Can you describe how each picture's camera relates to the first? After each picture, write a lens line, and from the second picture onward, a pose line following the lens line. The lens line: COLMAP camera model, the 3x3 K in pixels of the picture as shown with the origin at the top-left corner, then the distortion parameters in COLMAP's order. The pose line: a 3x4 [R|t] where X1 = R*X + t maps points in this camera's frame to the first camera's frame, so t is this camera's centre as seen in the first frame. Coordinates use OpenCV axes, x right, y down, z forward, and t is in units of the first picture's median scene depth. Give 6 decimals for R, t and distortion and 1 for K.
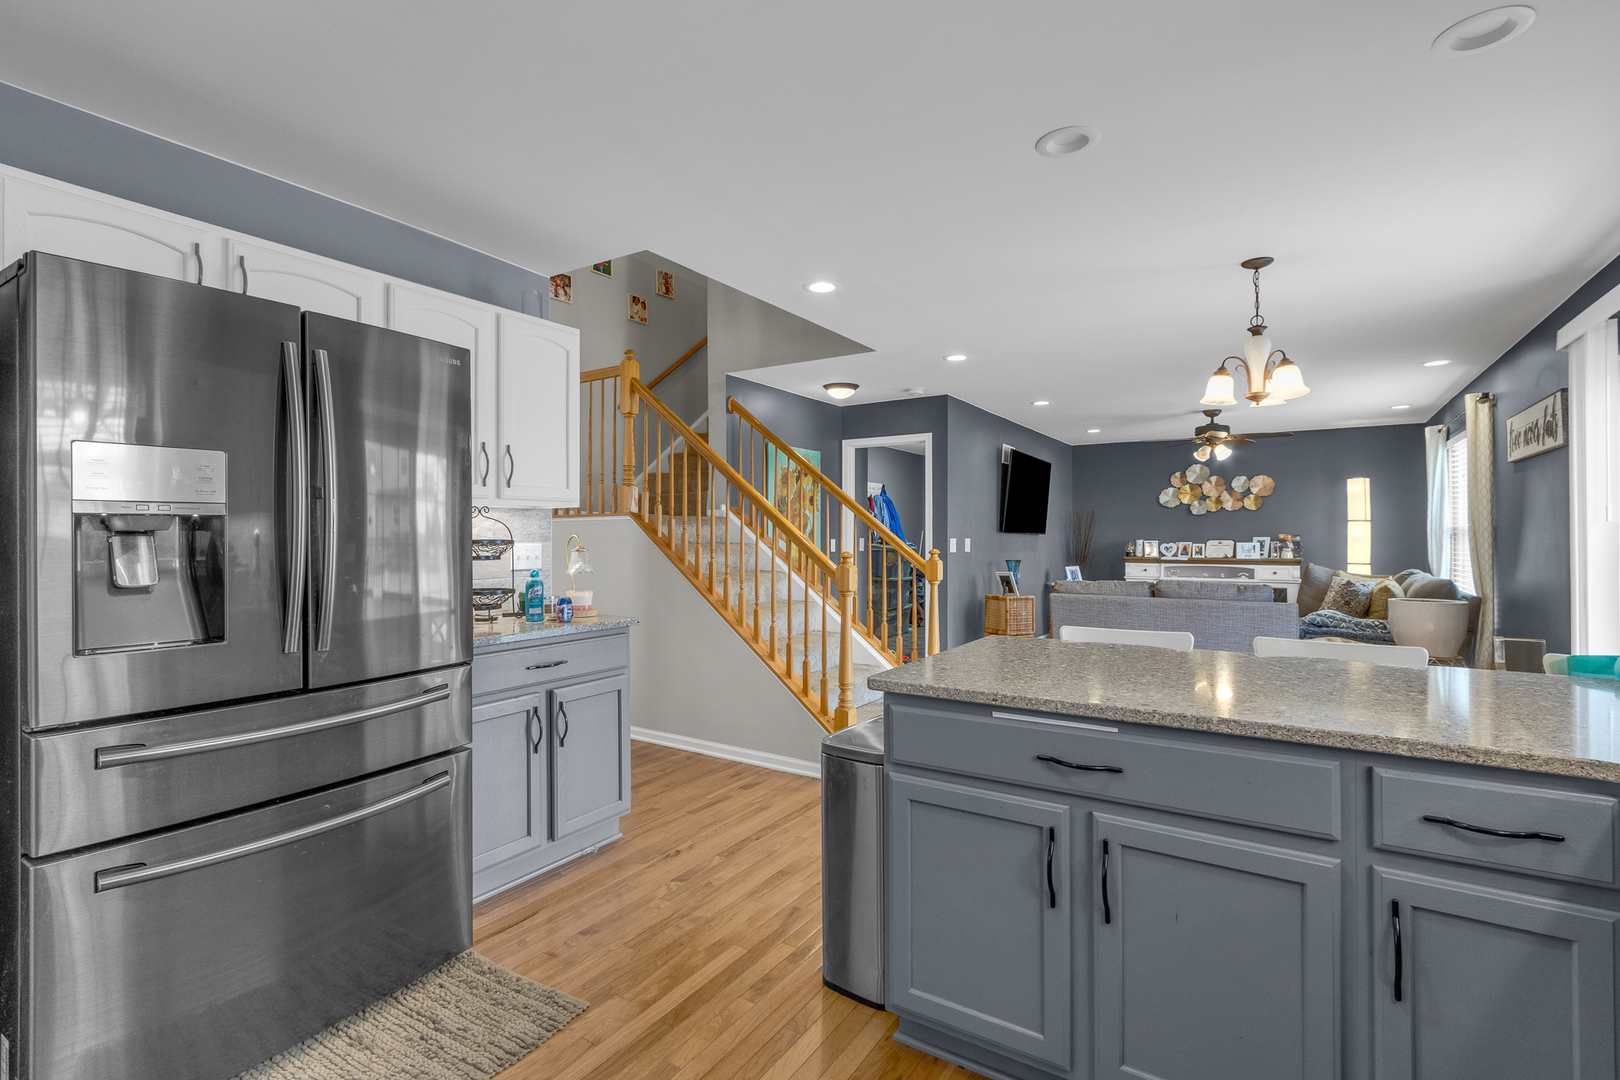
lens RADIAL K [[763.8, 0, 809.2], [0, 763.8, 538.7], [0, 0, 1]] dist [-0.002203, -0.000217]
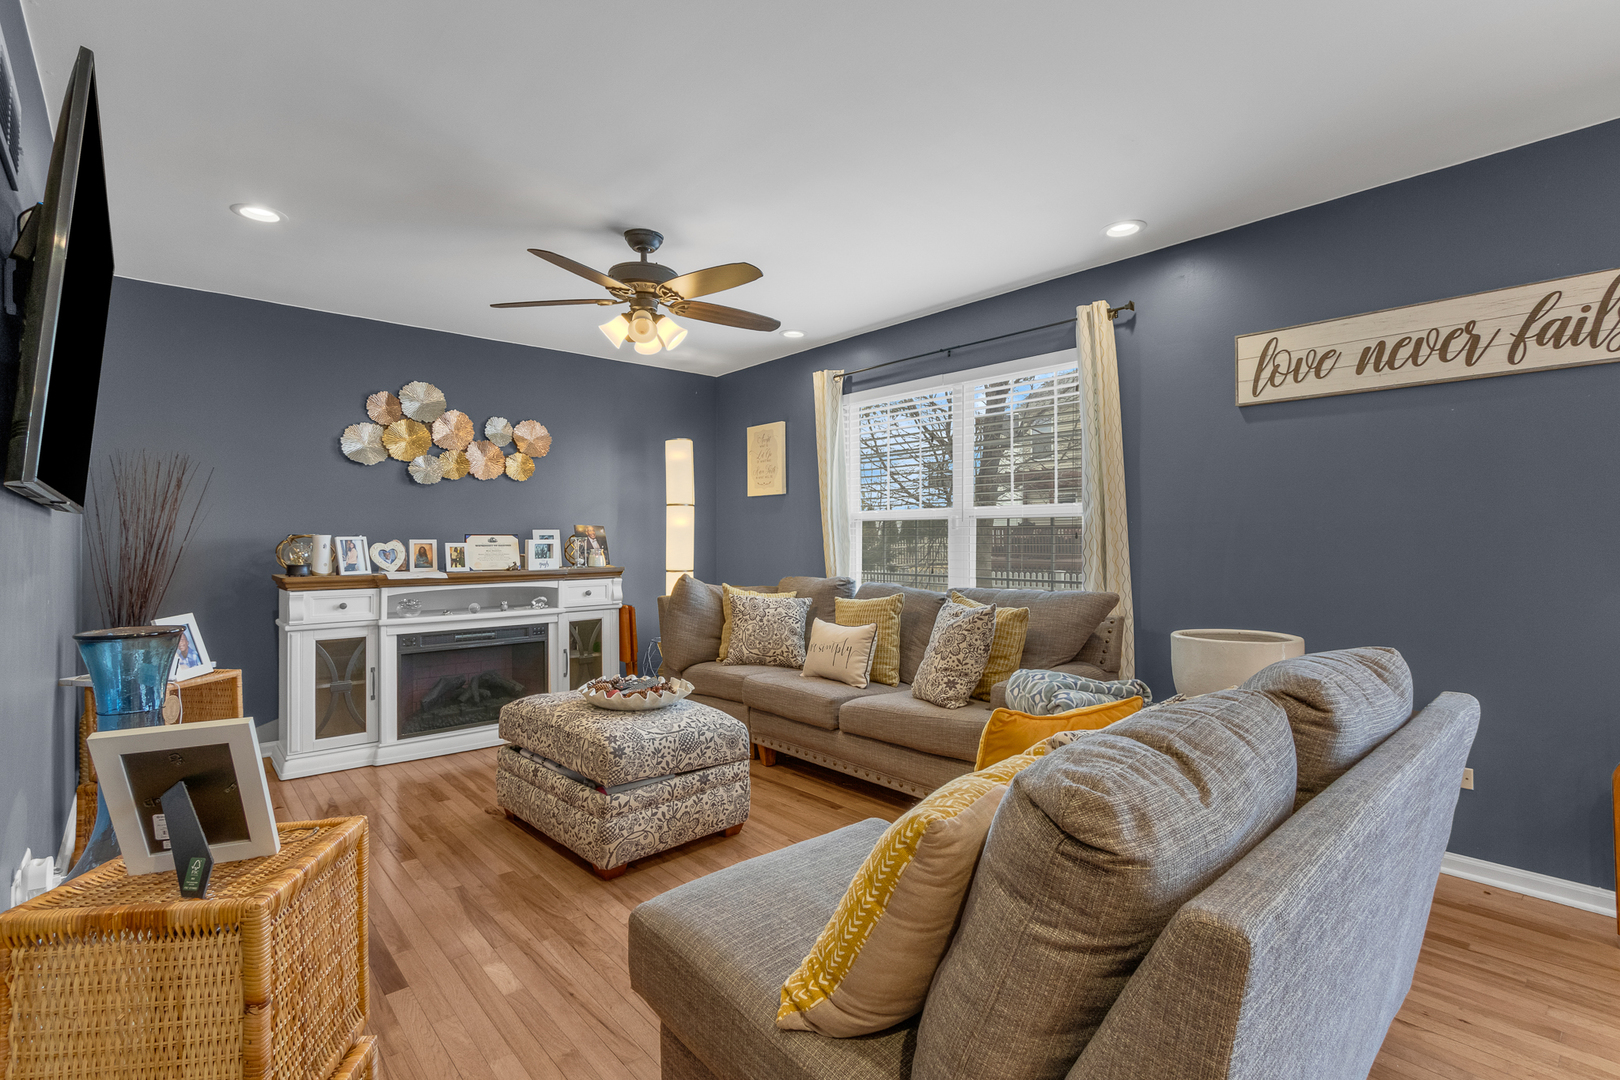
lens RADIAL K [[763.8, 0, 808.8], [0, 763.8, 538.7], [0, 0, 1]] dist [-0.002203, -0.000217]
pose [[0.288167, -0.005592, 0.957564, 0.112062], [0.002383, 0.999984, 0.005123, 0.002286], [-0.957577, 0.000806, 0.288176, 0.637972]]
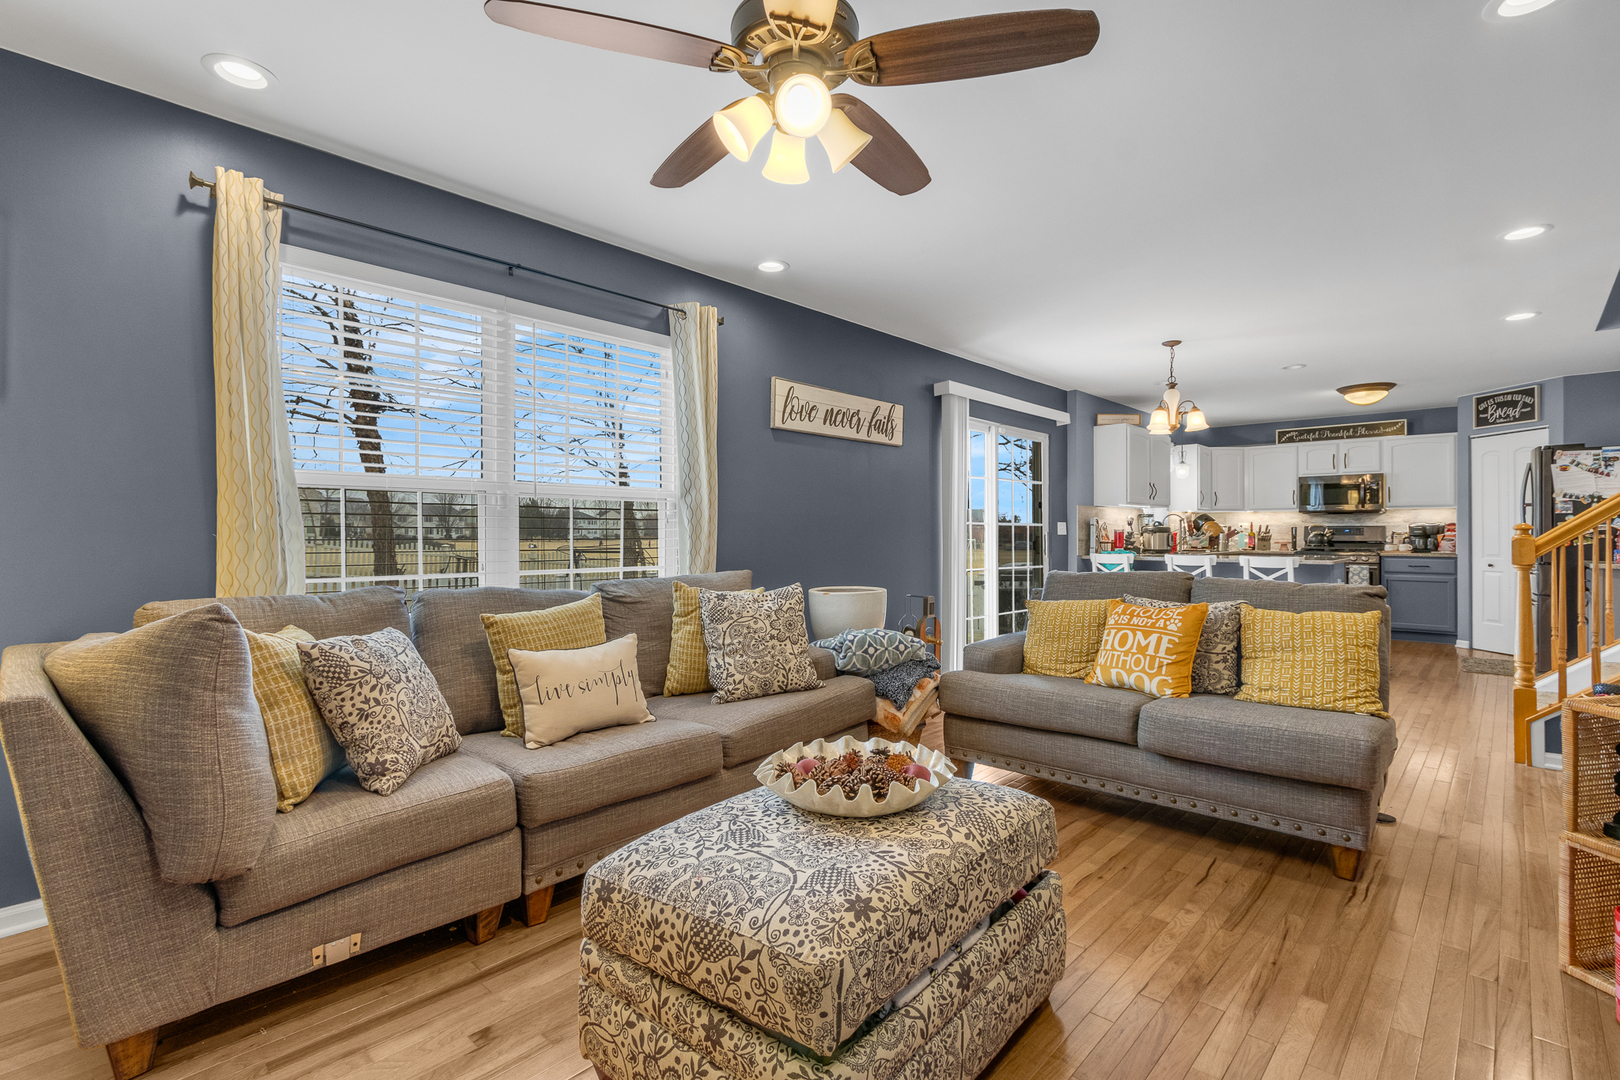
lens RADIAL K [[763.8, 0, 808.5], [0, 763.8, 537.0], [0, 0, 1]] dist [-0.002203, -0.000217]
pose [[-0.987659, 0.010792, 0.156250, 0.414973], [0.010265, 0.999939, -0.004179, 0.014114], [-0.156285, -0.002524, -0.987709, 1.024374]]
